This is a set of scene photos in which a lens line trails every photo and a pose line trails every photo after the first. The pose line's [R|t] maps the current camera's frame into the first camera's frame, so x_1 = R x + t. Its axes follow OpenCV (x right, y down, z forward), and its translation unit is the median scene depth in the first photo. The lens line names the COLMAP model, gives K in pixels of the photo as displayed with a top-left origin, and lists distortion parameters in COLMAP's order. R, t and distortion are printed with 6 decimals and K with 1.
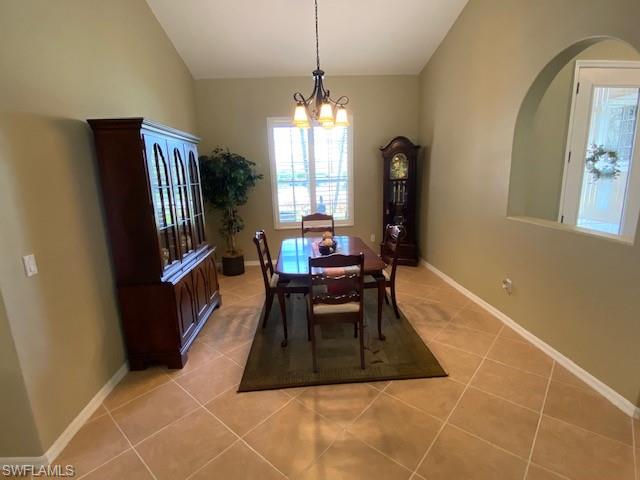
lens RADIAL K [[317.4, 0, 320.0], [0, 317.4, 240.0], [0, 0, 1]] dist [-0.001376, -0.000466]
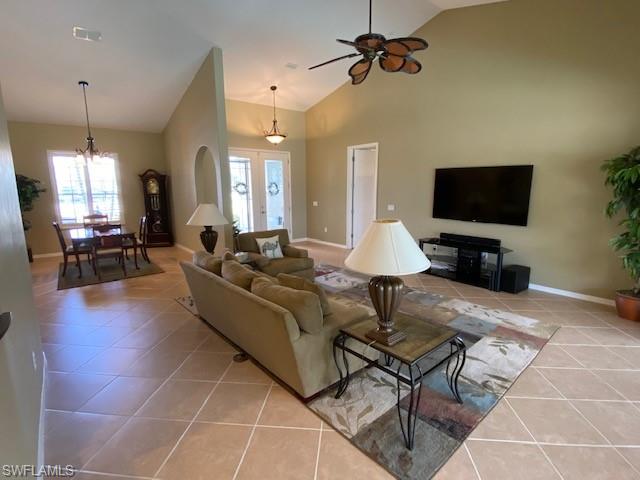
lens RADIAL K [[317.4, 0, 320.0], [0, 317.4, 240.0], [0, 0, 1]] dist [-0.001376, -0.000466]
pose [[0.818669, -0.066897, 0.570357, -0.001049], [0.096645, 0.995076, -0.022008, 0.173441], [-0.566076, 0.073140, 0.821102, -0.860444]]
